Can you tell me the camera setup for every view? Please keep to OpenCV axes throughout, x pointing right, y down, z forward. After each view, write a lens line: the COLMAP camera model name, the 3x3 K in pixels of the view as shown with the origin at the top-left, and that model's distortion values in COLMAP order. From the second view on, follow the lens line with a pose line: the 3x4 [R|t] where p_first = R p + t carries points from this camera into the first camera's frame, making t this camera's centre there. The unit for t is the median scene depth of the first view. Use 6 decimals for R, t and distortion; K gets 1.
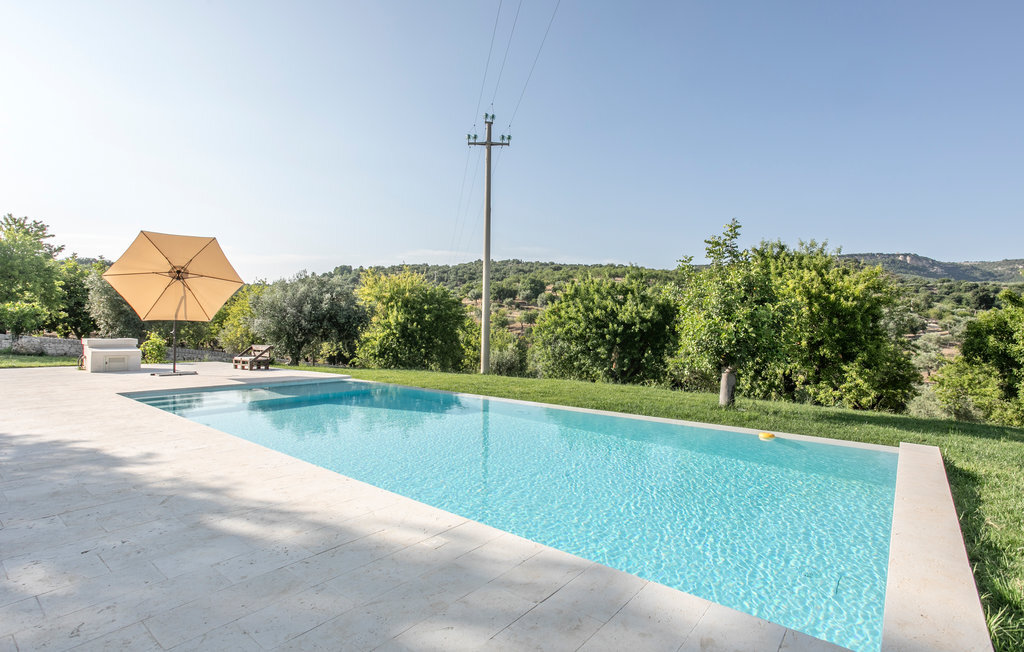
lens RADIAL K [[500.1, 0, 512.3], [0, 500.1, 322.9], [0, 0, 1]] dist [-0.049984, 0.033982]
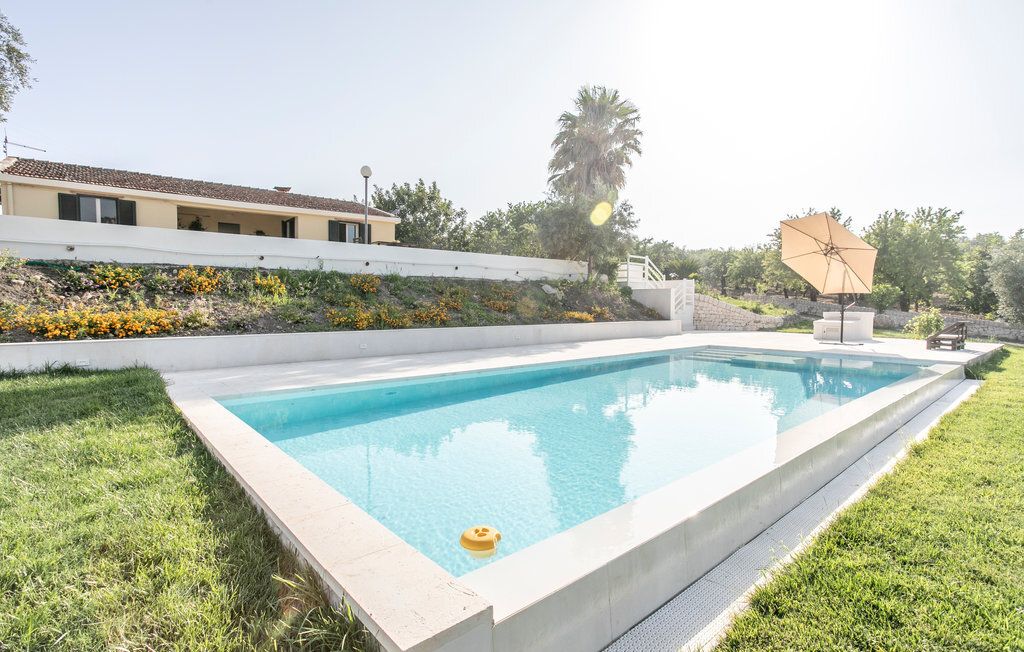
lens RADIAL K [[500.1, 0, 512.3], [0, 500.1, 322.9], [0, 0, 1]] dist [-0.049984, 0.033982]
pose [[-0.169271, 0.024077, -0.985275, 0.247693], [0.002145, 0.999708, 0.024061, 0.016419], [0.985567, 0.001959, -0.169273, 0.245706]]
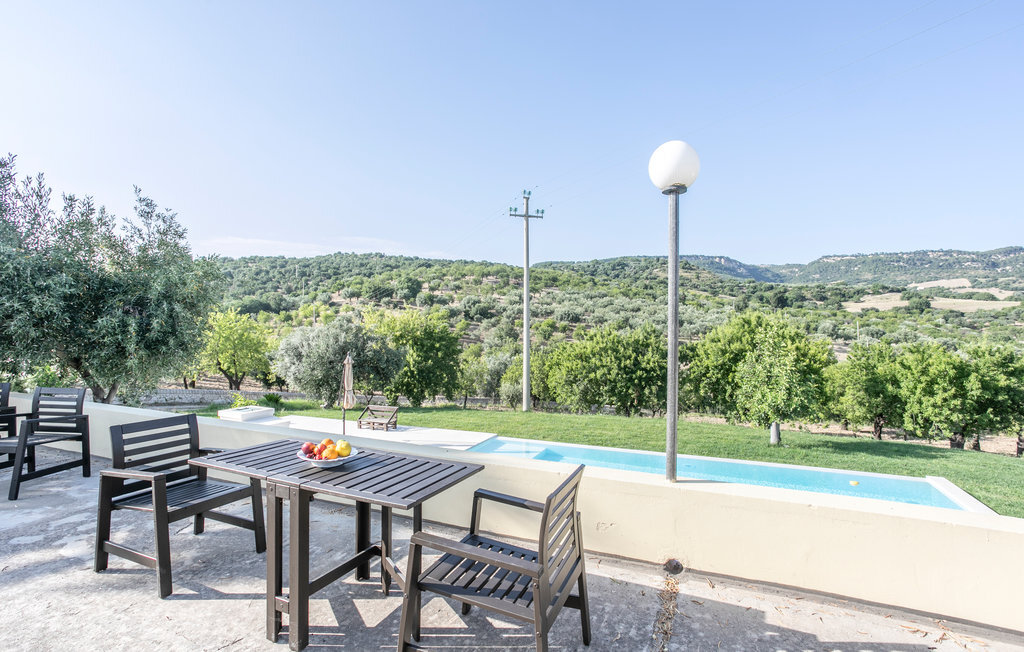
lens RADIAL K [[500.1, 0, 512.3], [0, 500.1, 322.9], [0, 0, 1]] dist [-0.049984, 0.033982]
pose [[0.961446, -0.007722, 0.274884, -0.325096], [0.004127, 0.999898, 0.013653, -0.097596], [-0.274962, -0.011992, 0.961380, -0.108441]]
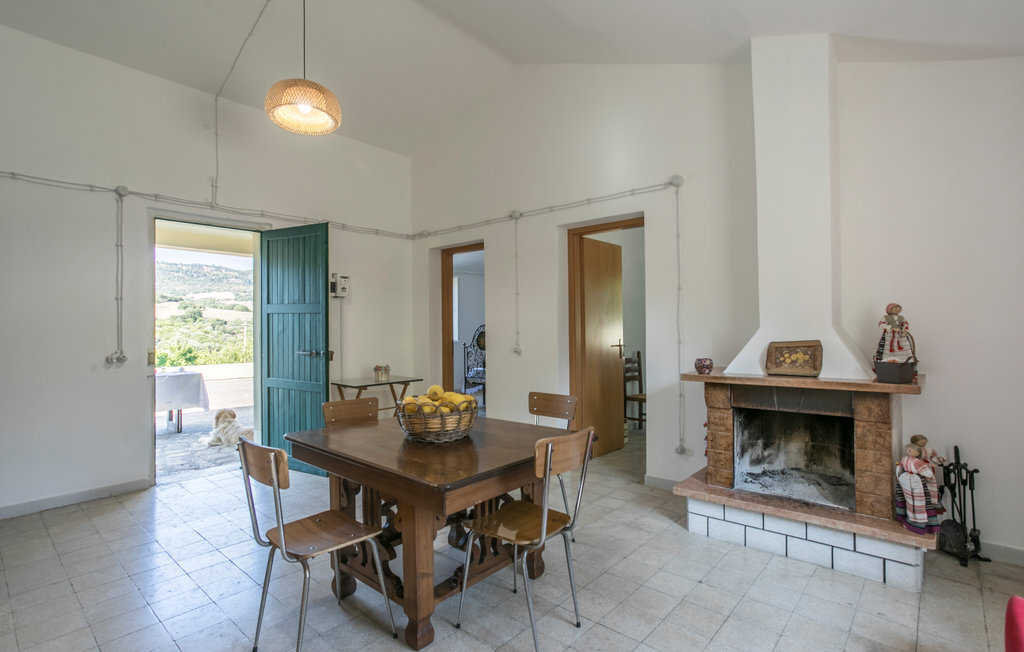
lens RADIAL K [[500.1, 0, 512.3], [0, 500.1, 322.9], [0, 0, 1]] dist [-0.049984, 0.033982]
pose [[0.030975, -0.002108, 0.999518, -0.694881], [0.001798, 0.999996, 0.002053, -0.107745], [-0.999519, 0.001734, 0.030978, -0.509338]]
